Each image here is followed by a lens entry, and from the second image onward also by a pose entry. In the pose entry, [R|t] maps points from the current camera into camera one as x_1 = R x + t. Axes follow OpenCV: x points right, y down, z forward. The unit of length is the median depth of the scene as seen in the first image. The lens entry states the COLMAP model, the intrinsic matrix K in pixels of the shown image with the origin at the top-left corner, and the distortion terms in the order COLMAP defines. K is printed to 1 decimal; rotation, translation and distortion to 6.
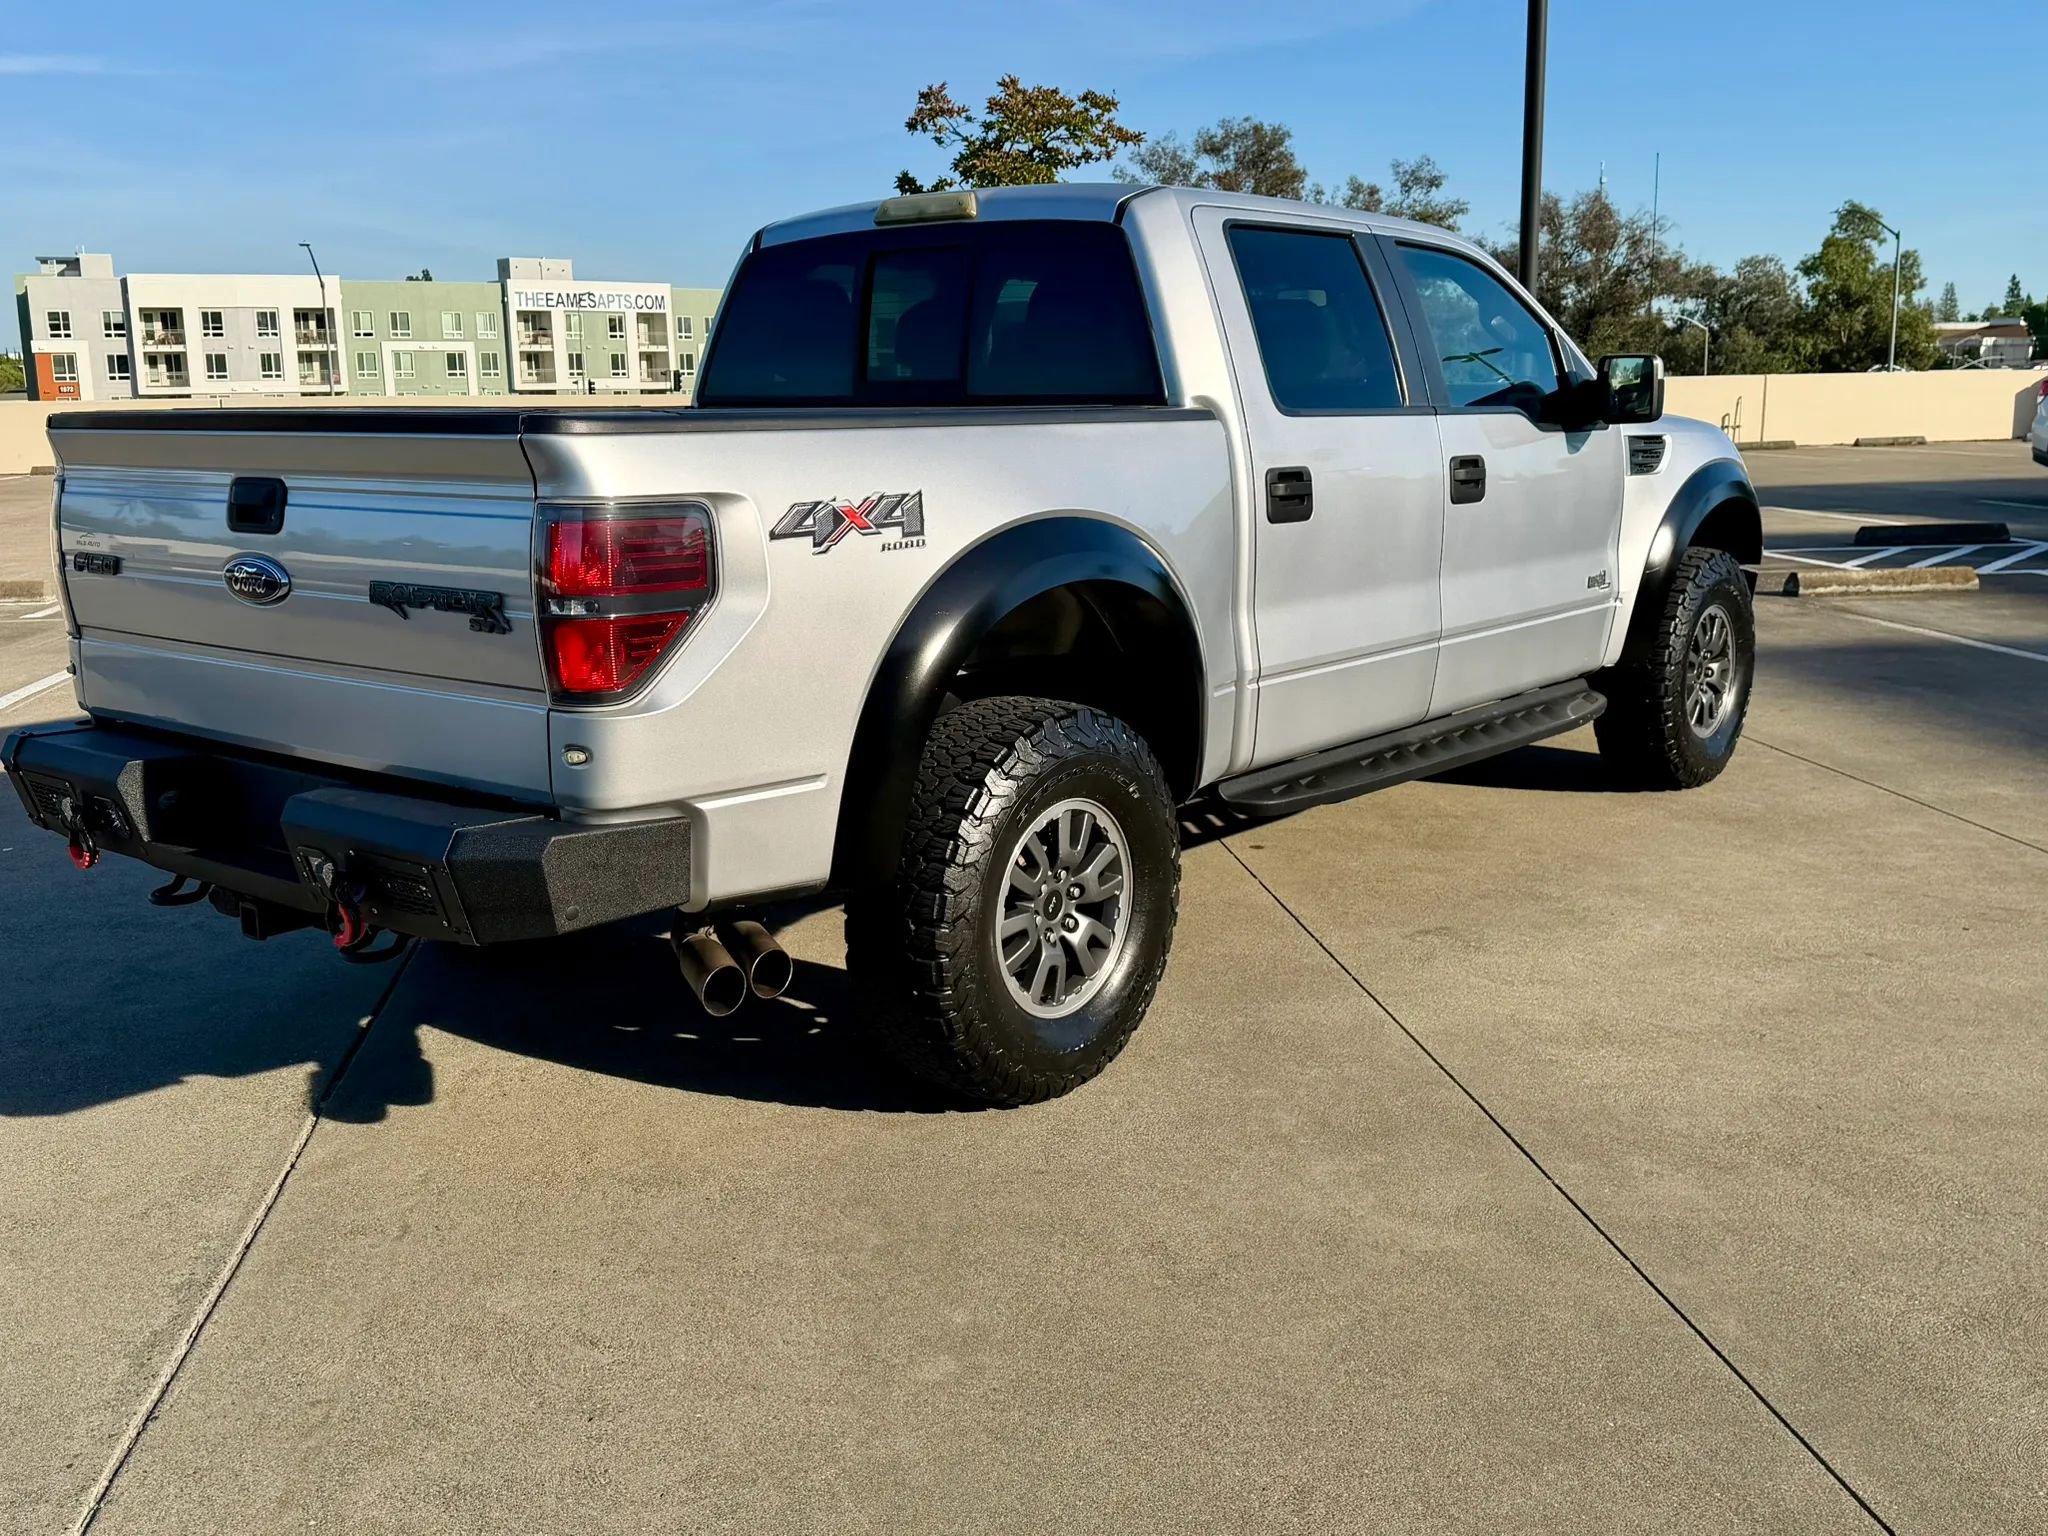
lens RADIAL K [[1894.3, 0, 1020.4], [0, 1894.3, 764.8], [0, 0, 1]] dist [0.166699, -0.325881]
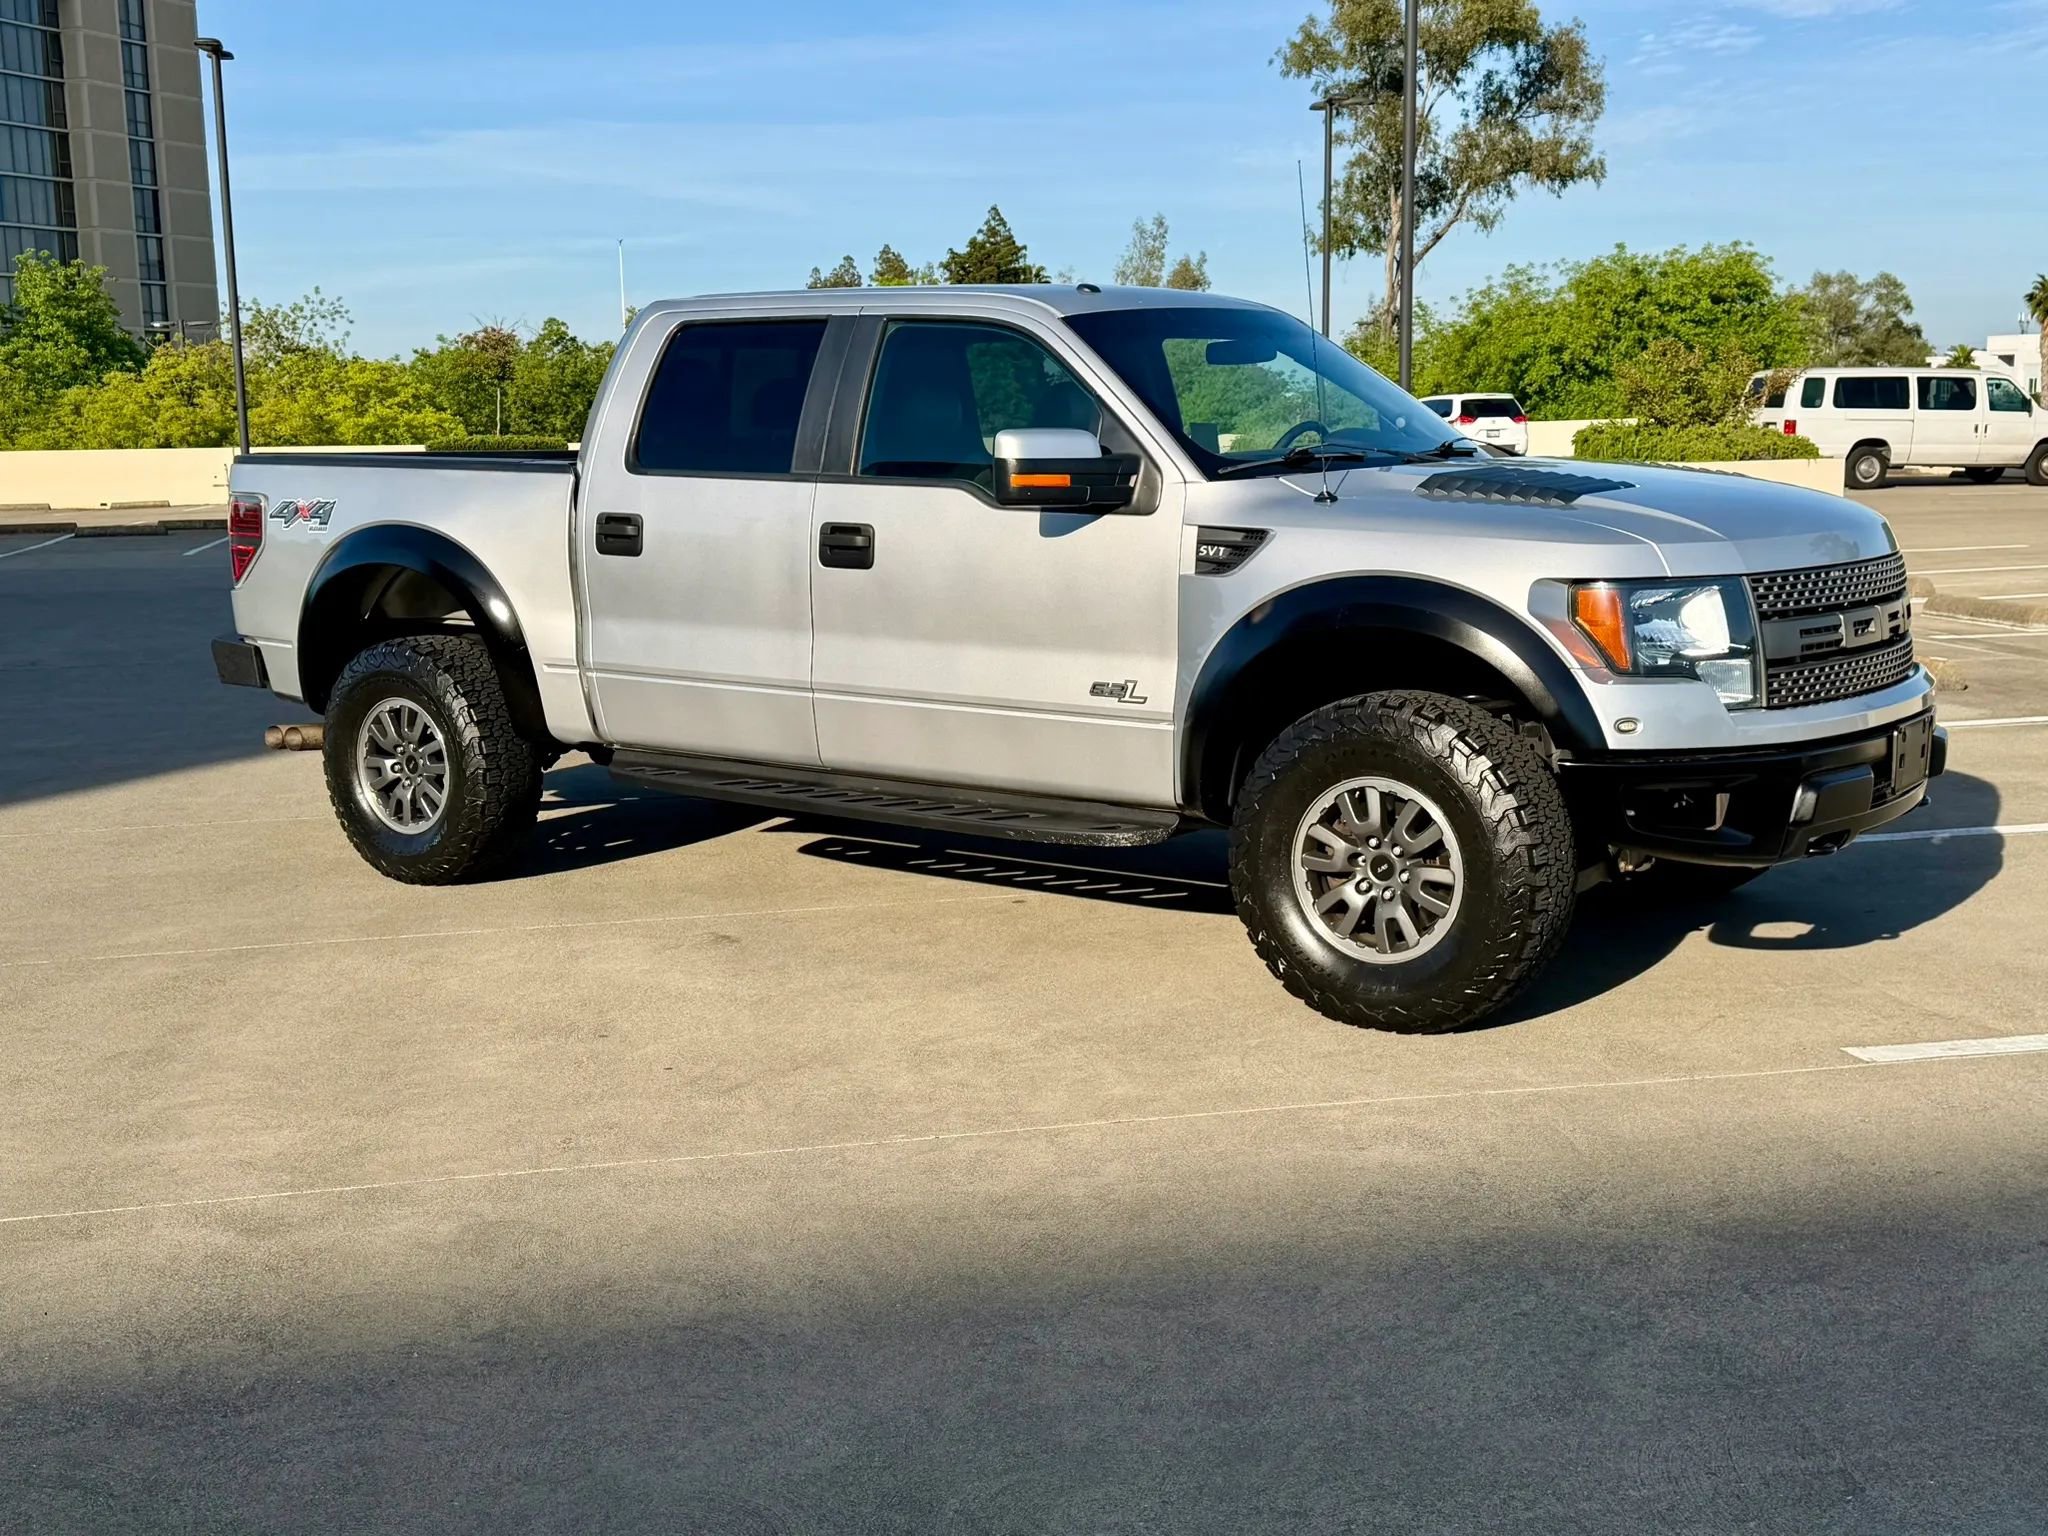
lens RADIAL K [[2296.7, 0, 1021.9], [0, 2296.7, 779.2], [0, 0, 1]] dist [0.191334, -0.451687]
pose [[0.053972, 0.171296, -0.983740, 1.674402], [-0.183511, 0.970098, 0.158852, -0.272044], [0.981535, 0.171953, 0.083793, 1.132945]]
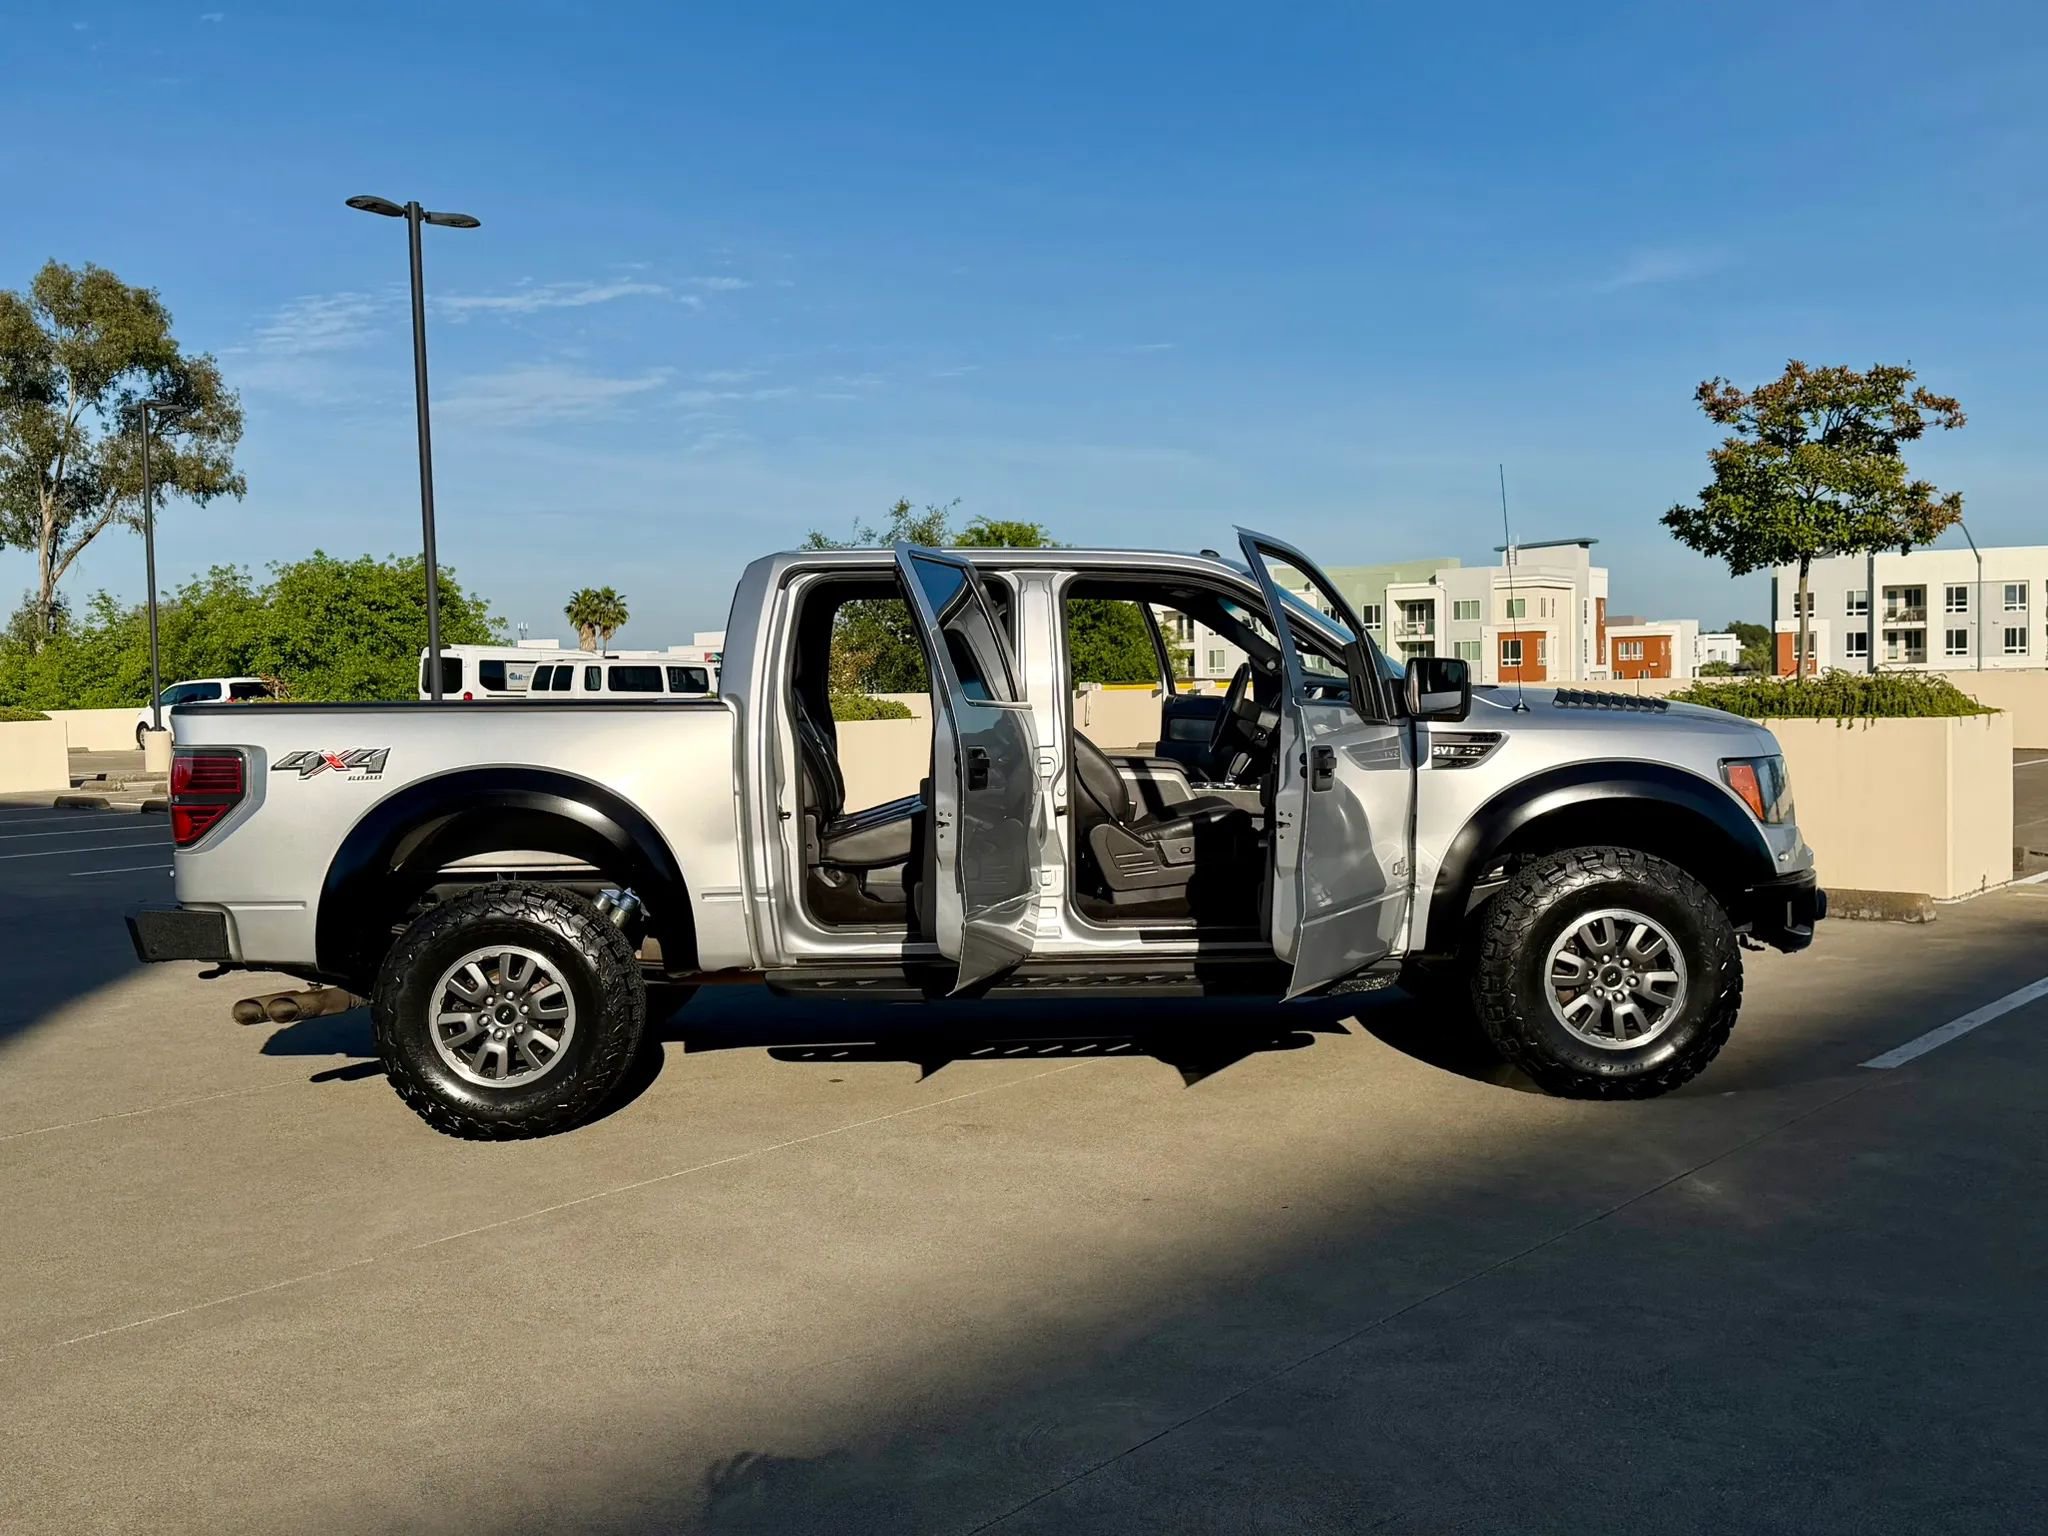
lens RADIAL K [[2000.1, 0, 1058.0], [0, 2000.1, 769.0], [0, 0, 1]] dist [0.160552, -0.308244]
pose [[0.664957, 0.037238, -0.745953, 1.306885], [-0.138774, 0.987525, -0.074409, -0.054509], [0.733876, 0.152997, 0.661829, 0.169599]]
